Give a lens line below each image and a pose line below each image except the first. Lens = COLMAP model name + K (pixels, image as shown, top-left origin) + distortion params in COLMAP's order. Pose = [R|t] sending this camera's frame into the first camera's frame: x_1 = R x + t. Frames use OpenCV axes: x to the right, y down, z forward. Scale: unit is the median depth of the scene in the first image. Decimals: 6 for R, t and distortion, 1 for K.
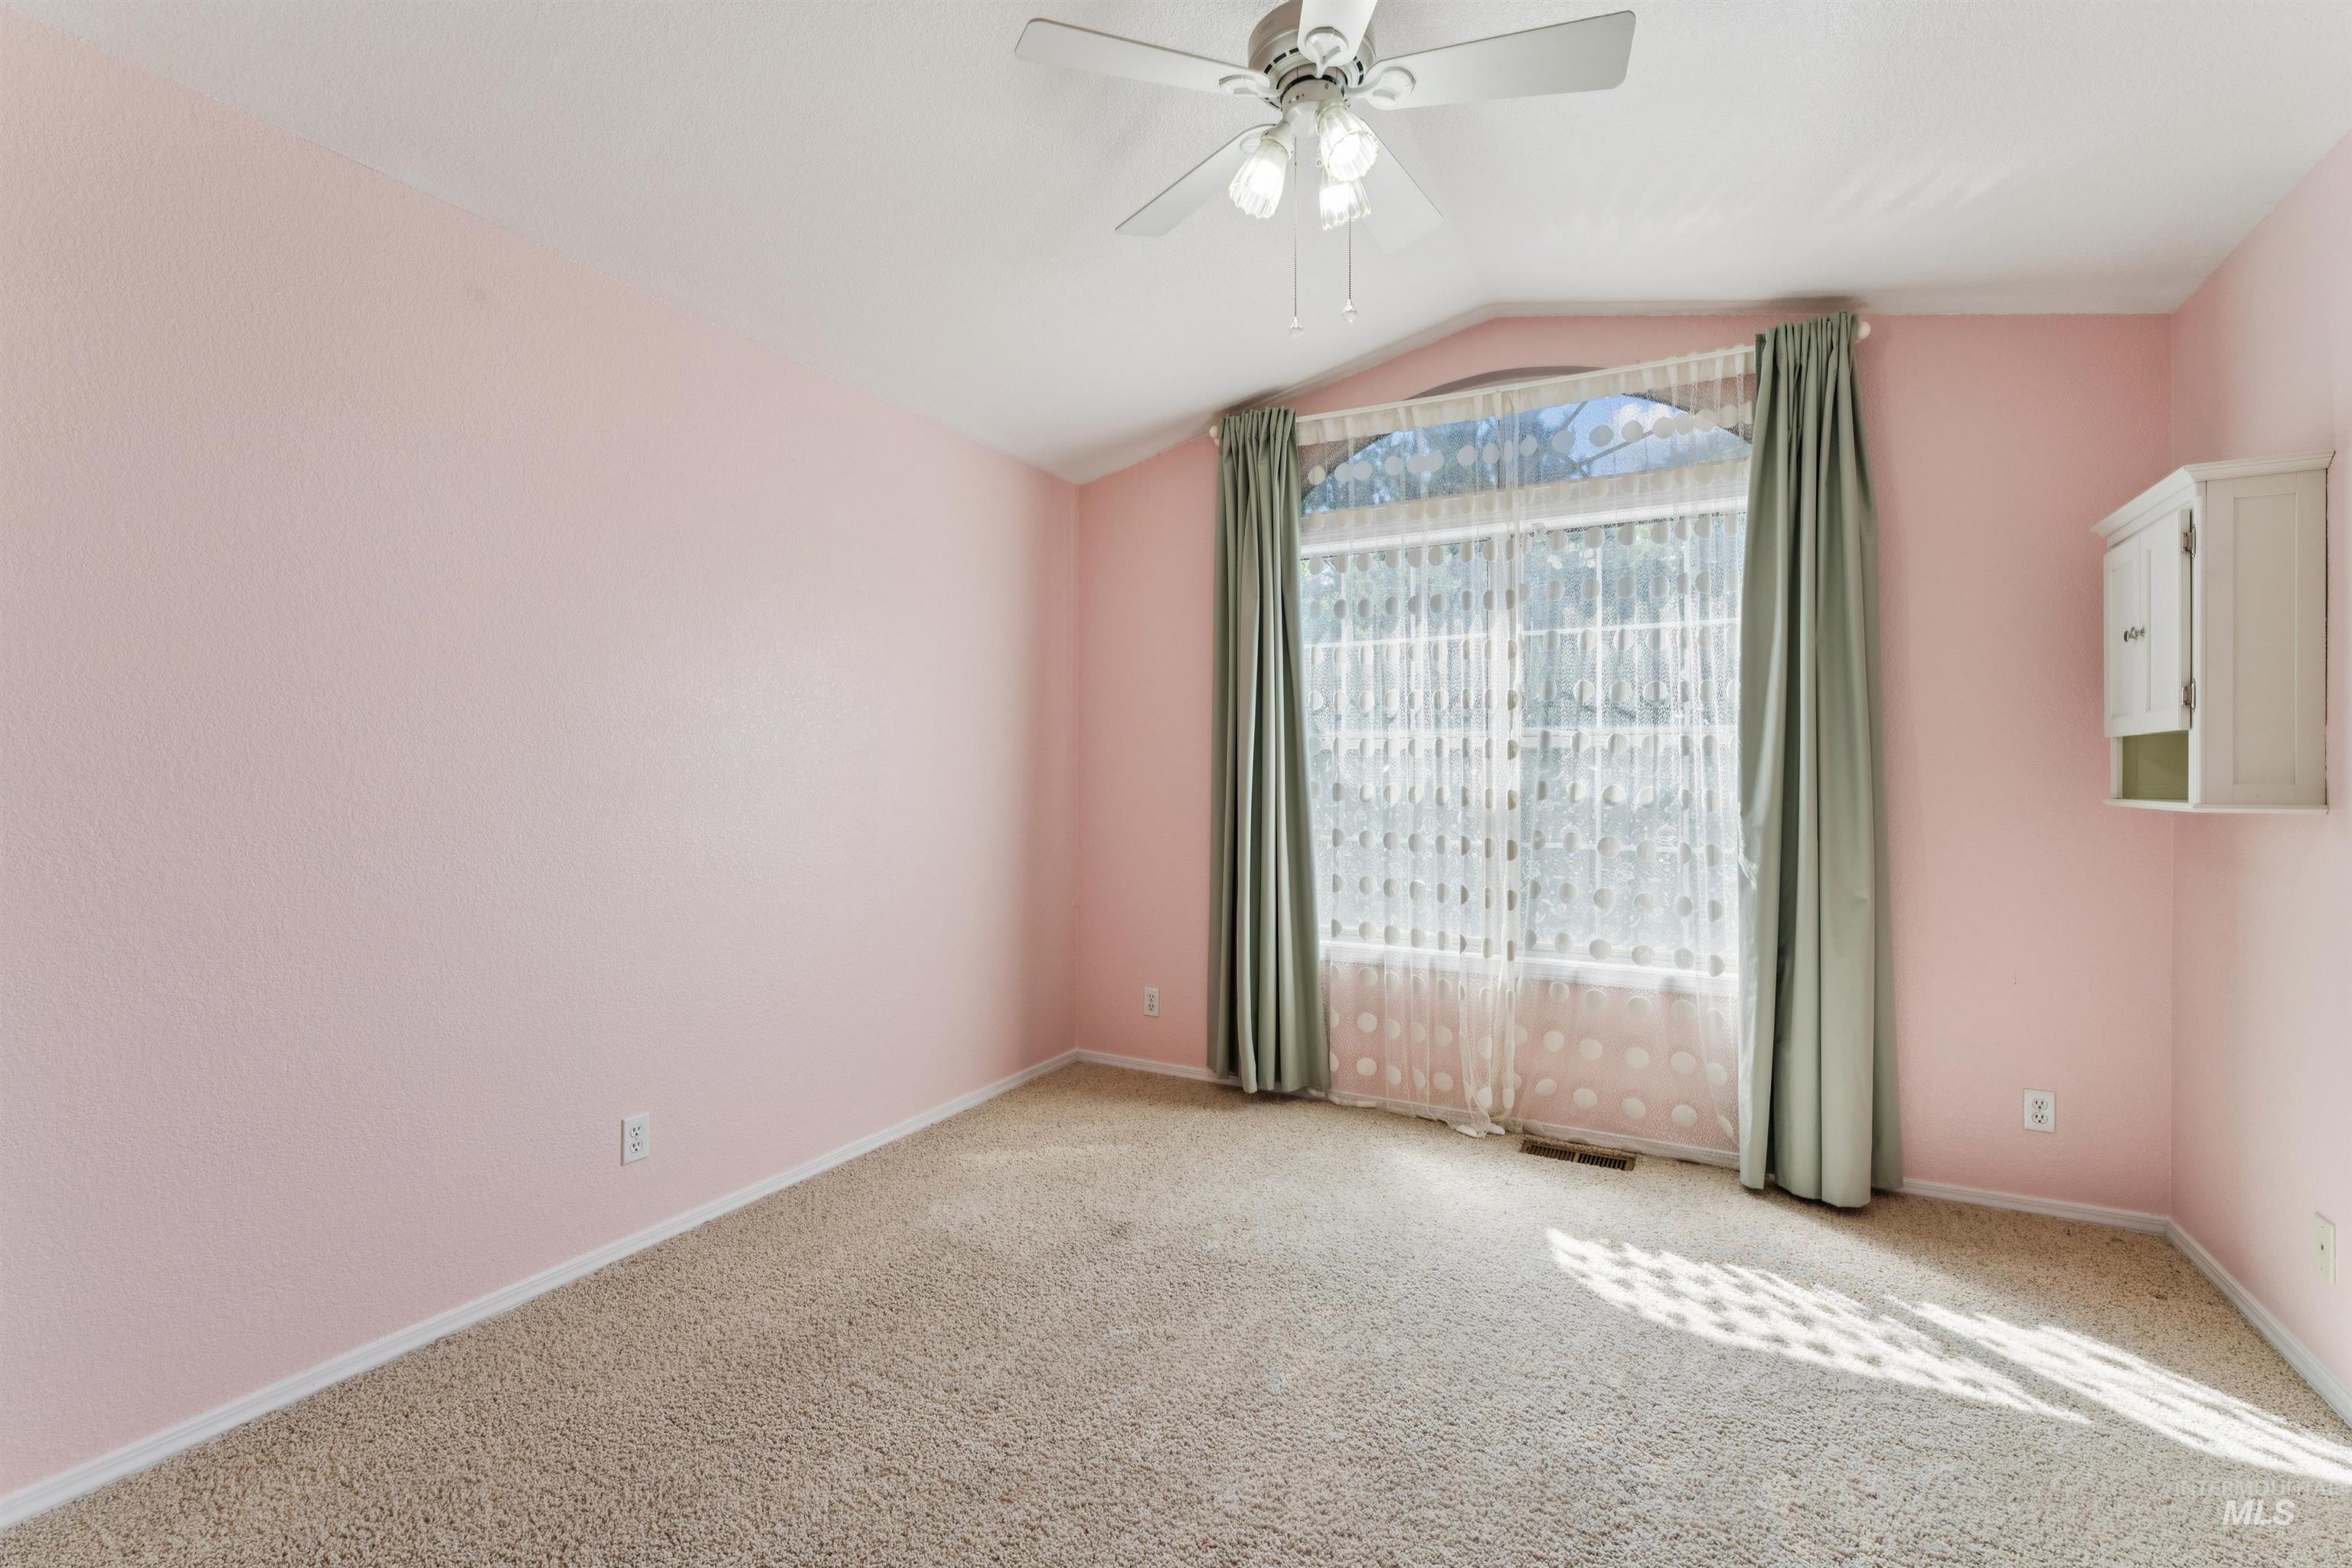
lens RADIAL K [[1013.1, 0, 1178.4], [0, 1013.1, 776.6], [0, 0, 1]] dist [0.002601, -0.002713]
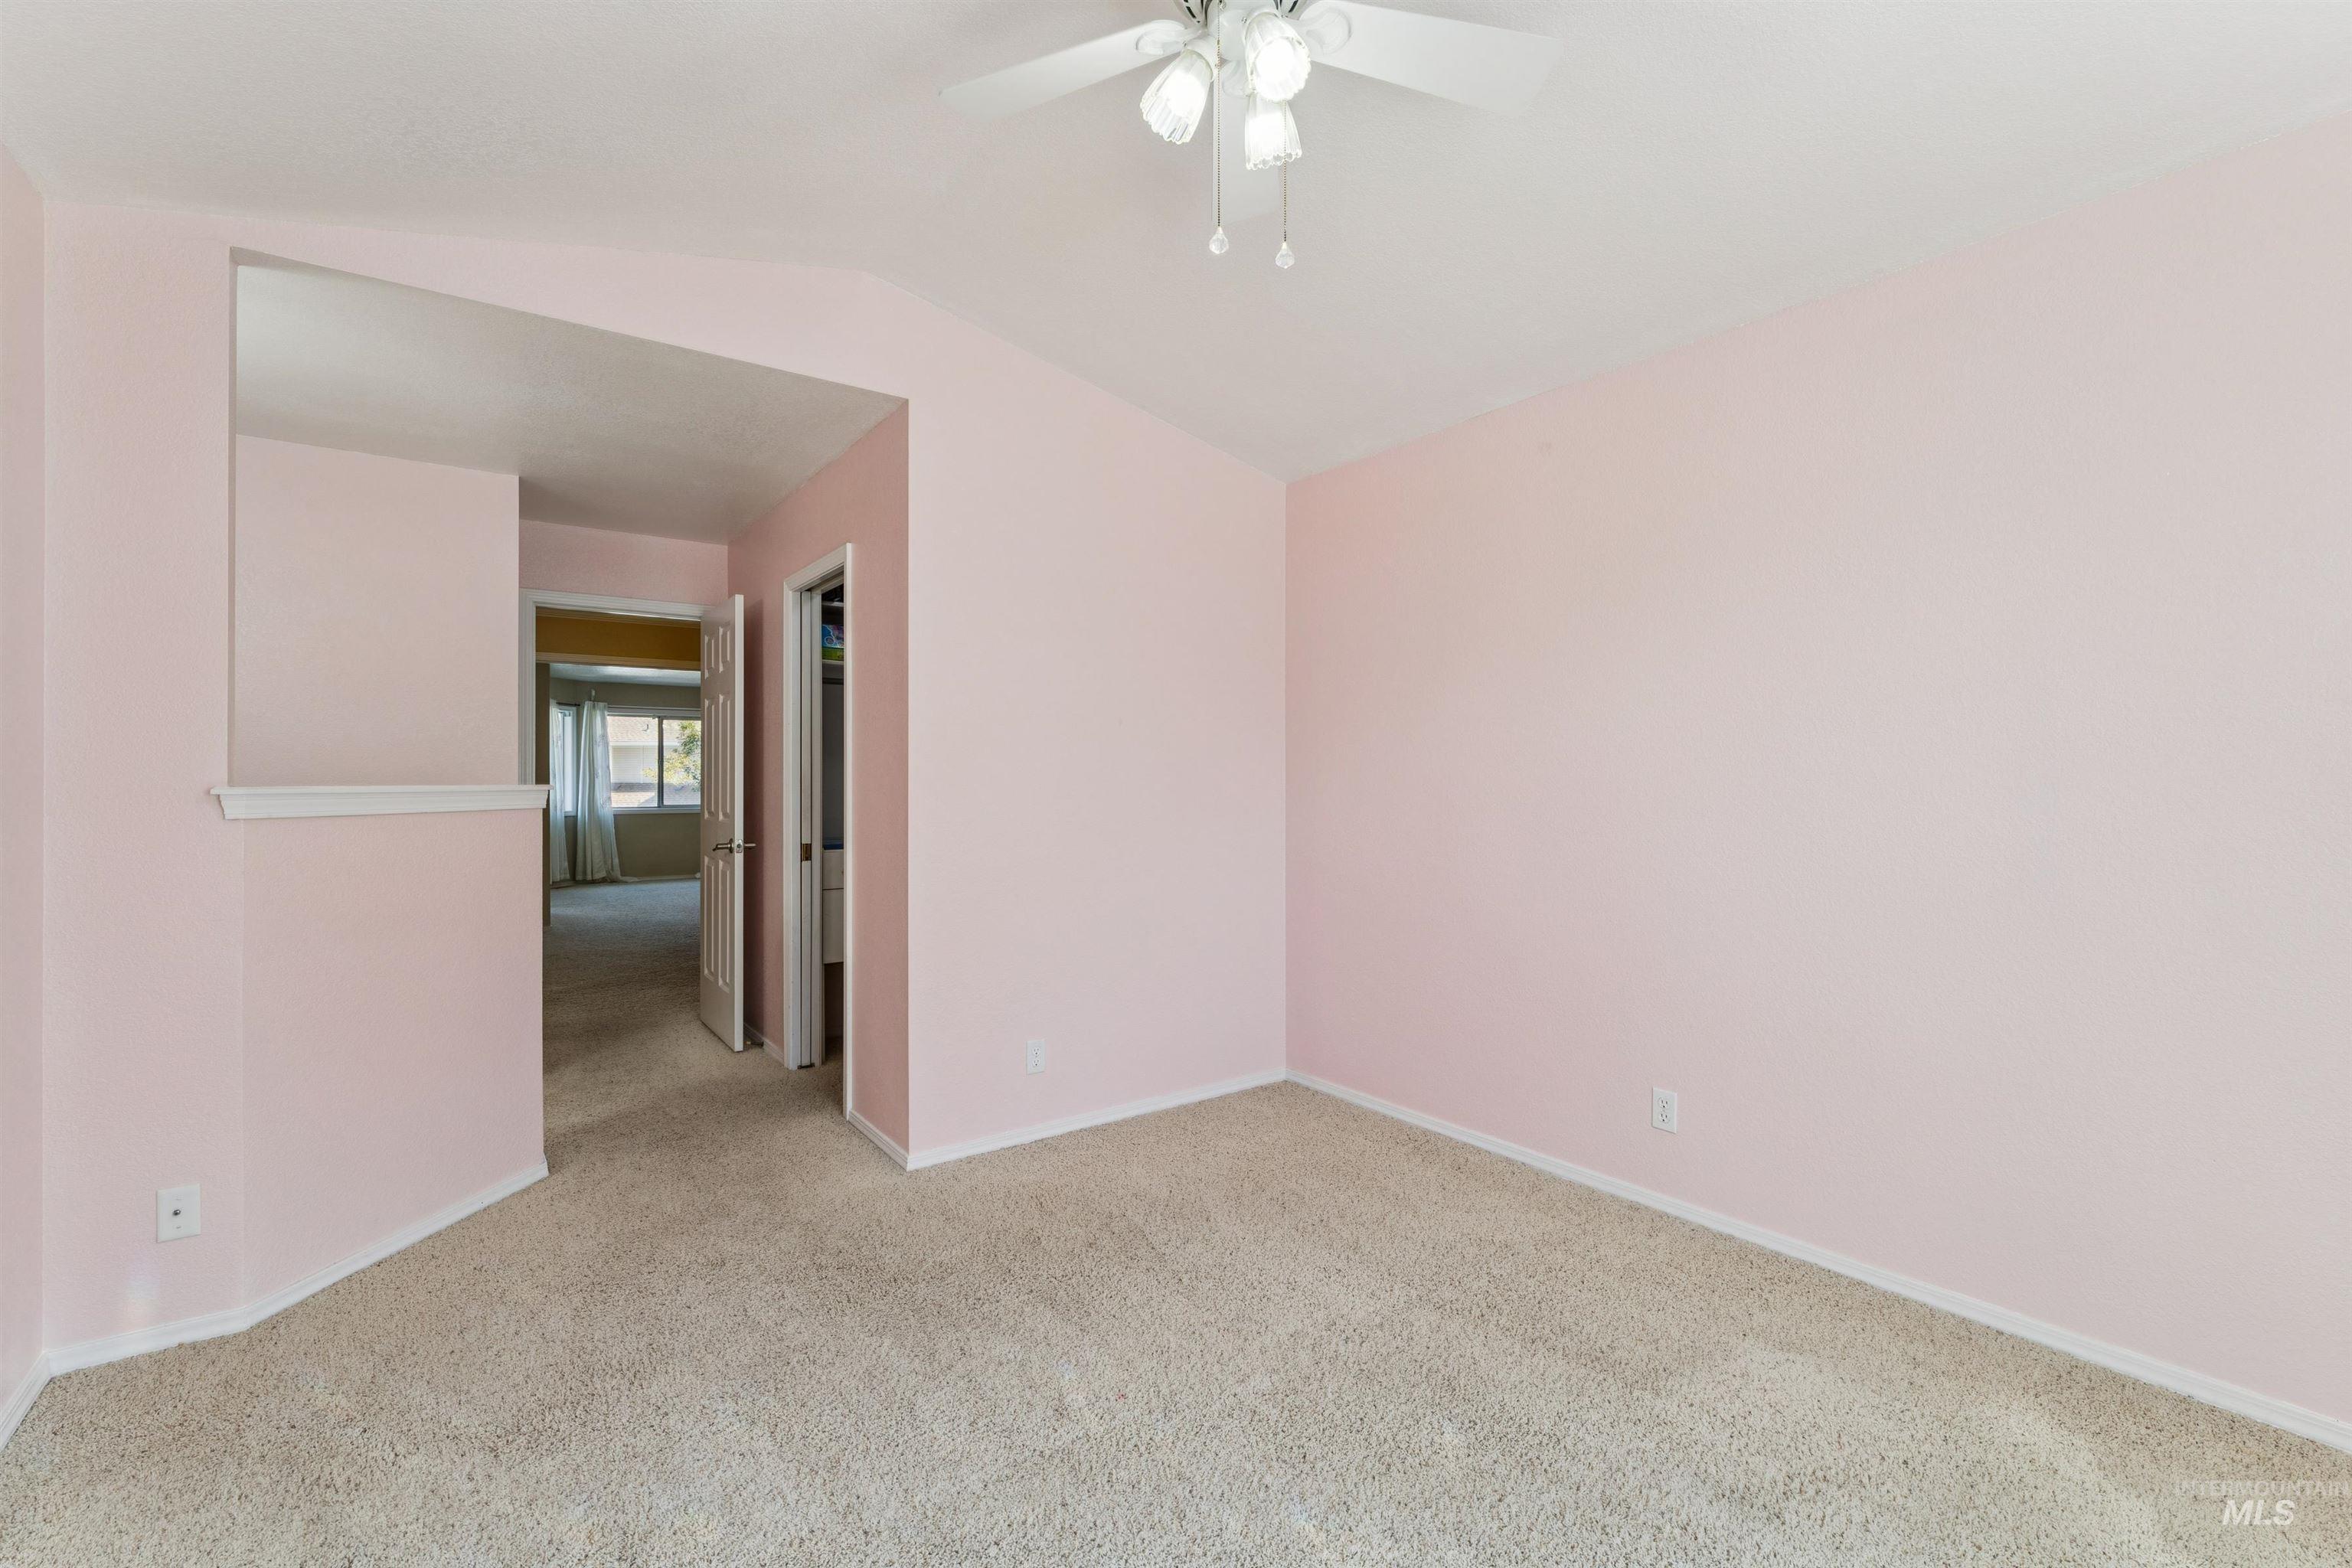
lens RADIAL K [[1013.1, 0, 1178.4], [0, 1013.1, 776.6], [0, 0, 1]] dist [0.002601, -0.002713]
pose [[-0.424316, -0.003064, -0.905509, 0.602664], [0.000709, 0.999993, -0.003716, -0.005704], [0.905514, -0.002219, -0.424311, 0.845835]]
